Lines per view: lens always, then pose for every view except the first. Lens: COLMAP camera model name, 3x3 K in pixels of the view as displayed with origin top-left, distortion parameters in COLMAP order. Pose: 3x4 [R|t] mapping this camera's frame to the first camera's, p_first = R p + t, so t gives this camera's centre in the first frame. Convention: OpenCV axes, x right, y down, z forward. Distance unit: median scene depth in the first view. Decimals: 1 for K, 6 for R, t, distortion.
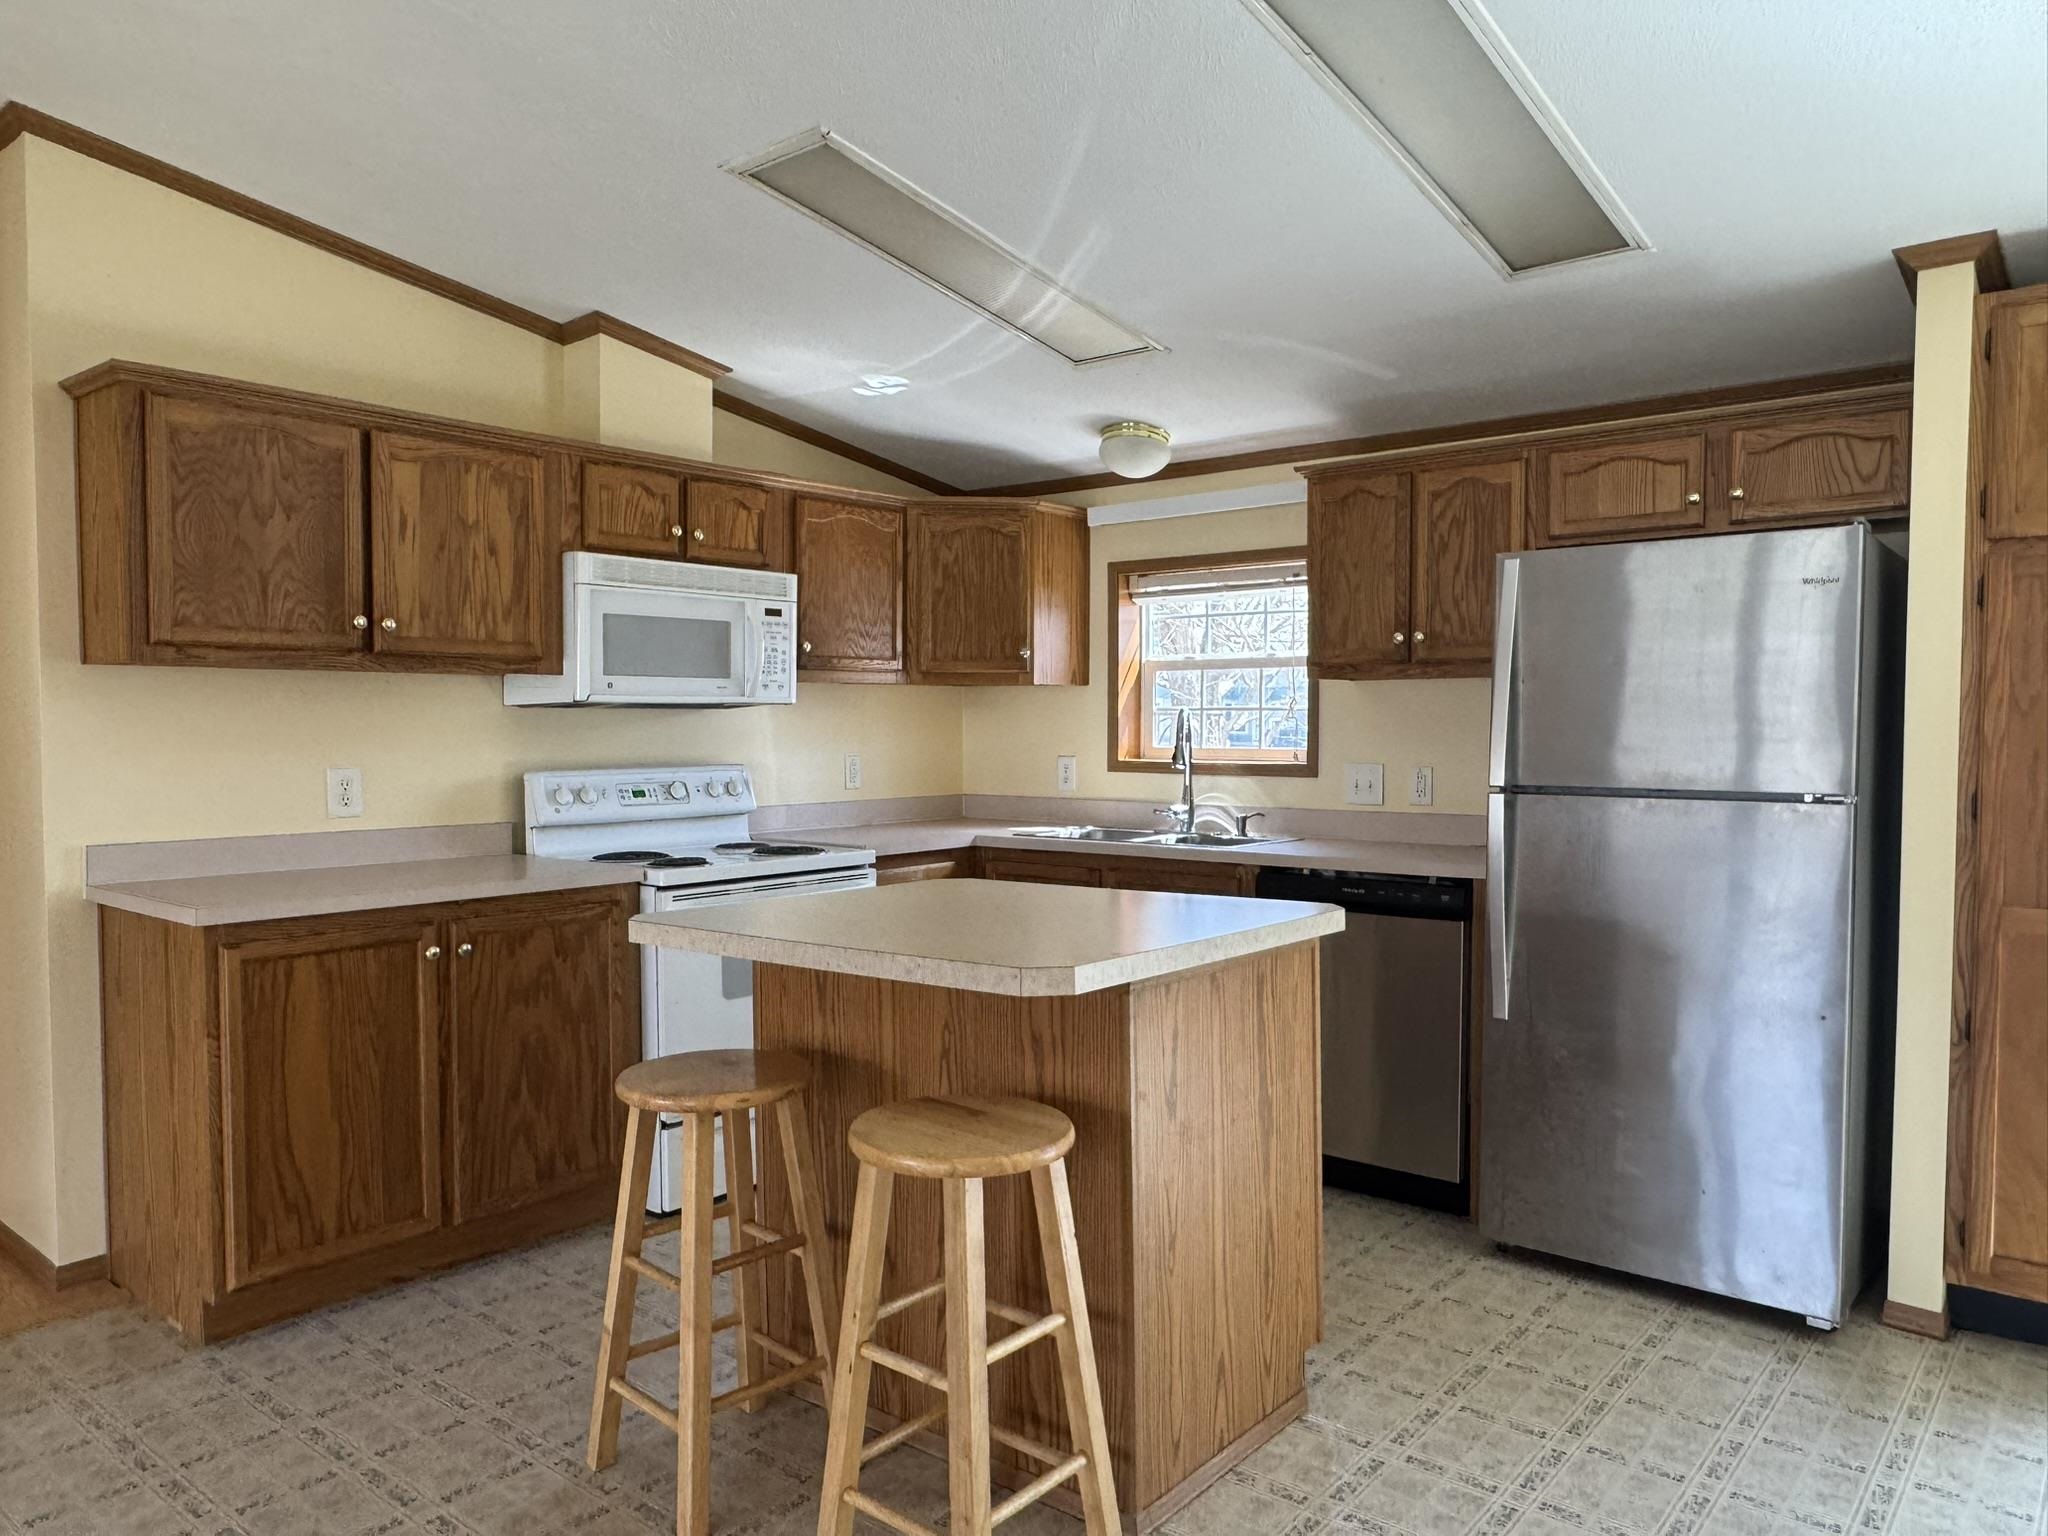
lens RADIAL K [[1407.1, 0, 1024.0], [0, 1407.1, 768.0], [0, 0, 1]] dist [-0.002044, 0.000298]
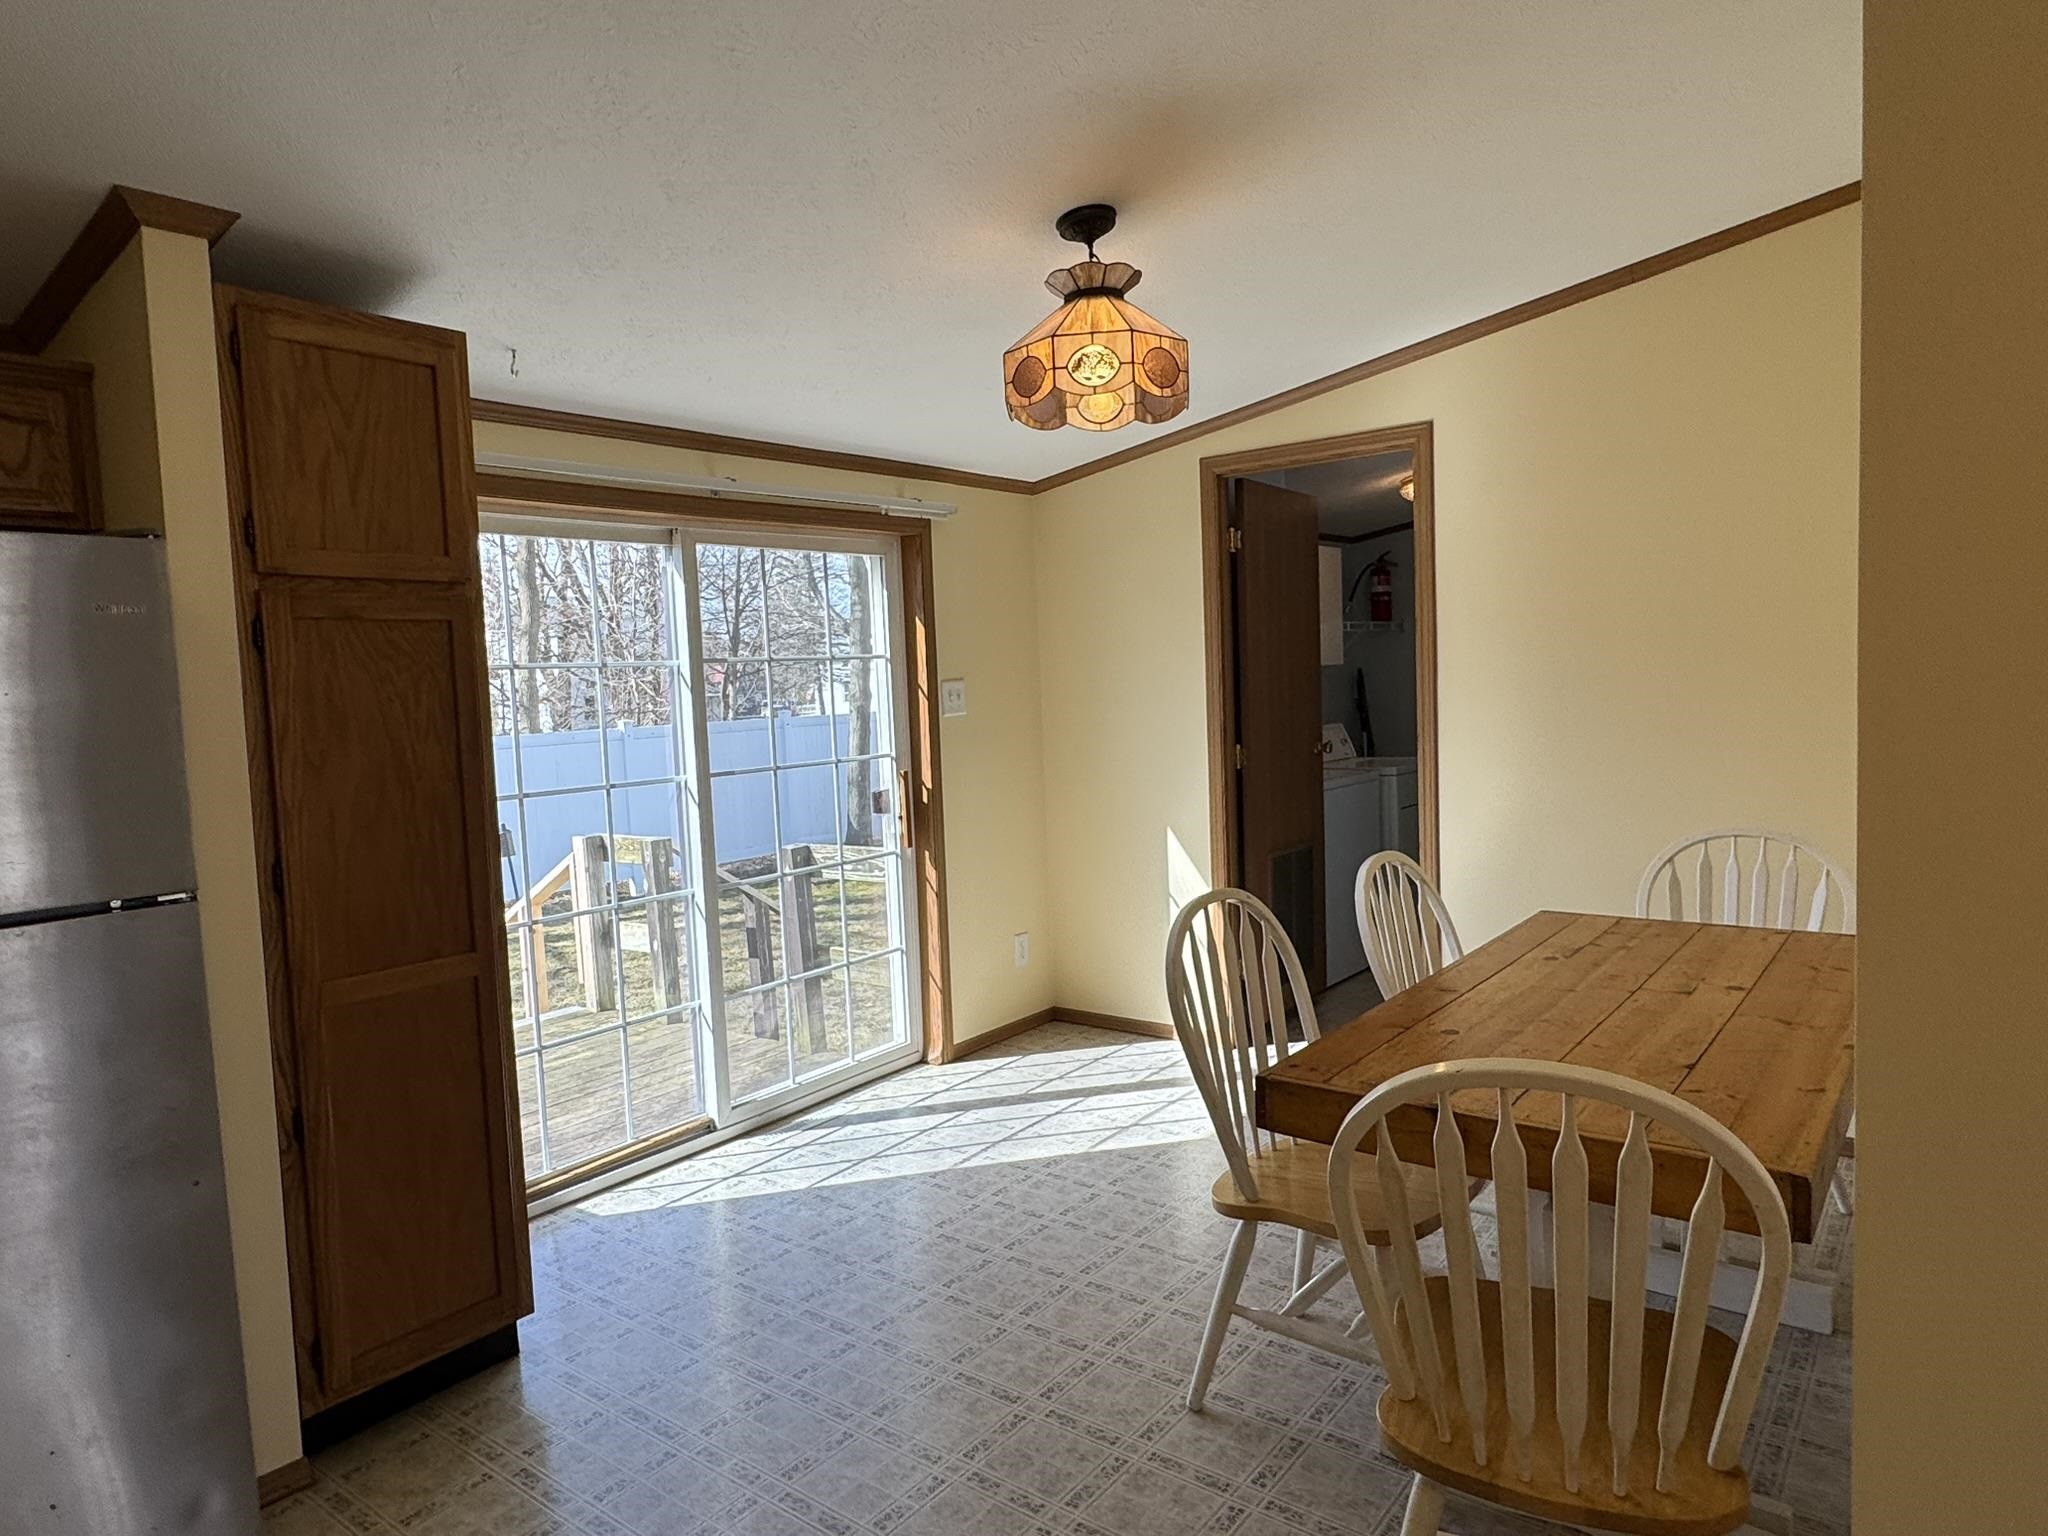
lens RADIAL K [[1259.7, 0, 1024.0], [0, 1259.7, 768.0], [0, 0, 1]] dist [-0.000109, 0.000027]
pose [[-0.017054, -0.076620, 0.996914, -0.079952], [0.073896, 0.994236, 0.077679, -0.050513], [-0.997120, 0.074993, -0.011293, 0.401963]]
